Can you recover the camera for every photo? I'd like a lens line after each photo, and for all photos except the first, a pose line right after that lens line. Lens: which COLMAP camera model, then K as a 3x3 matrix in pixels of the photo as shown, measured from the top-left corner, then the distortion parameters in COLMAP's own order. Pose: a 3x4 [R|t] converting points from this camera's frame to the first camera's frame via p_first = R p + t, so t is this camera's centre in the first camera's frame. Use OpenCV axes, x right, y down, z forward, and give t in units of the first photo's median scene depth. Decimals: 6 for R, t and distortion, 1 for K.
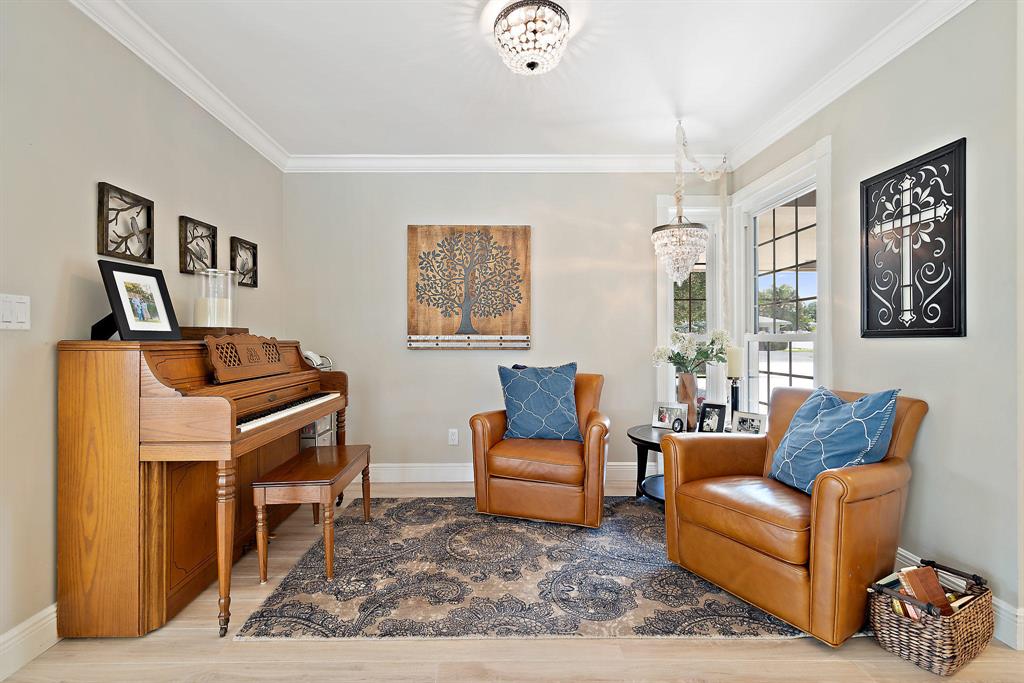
lens RADIAL K [[471.5, 0, 514.8], [0, 471.5, 339.4], [0, 0, 1]] dist [0.002155, 0.000815]
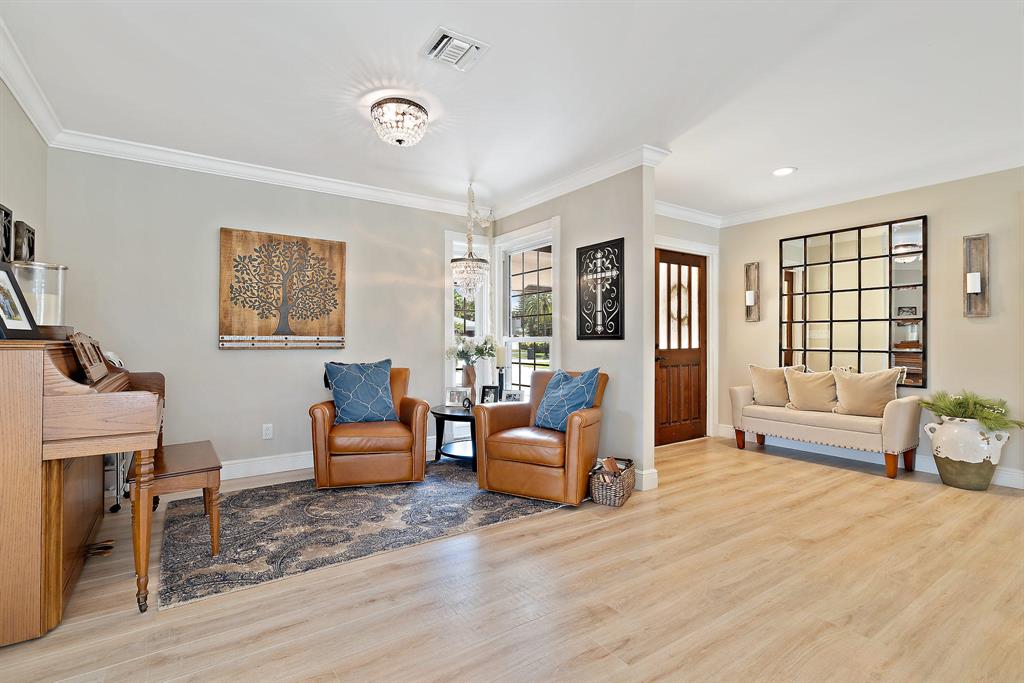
lens RADIAL K [[471.5, 0, 508.6], [0, 471.5, 338.0], [0, 0, 1]] dist [0.002155, 0.000815]
pose [[0.838914, 0.006380, 0.544226, -0.408537], [-0.003579, 0.999974, -0.006207, 0.000643], [-0.544252, 0.003259, 0.838916, -0.300293]]
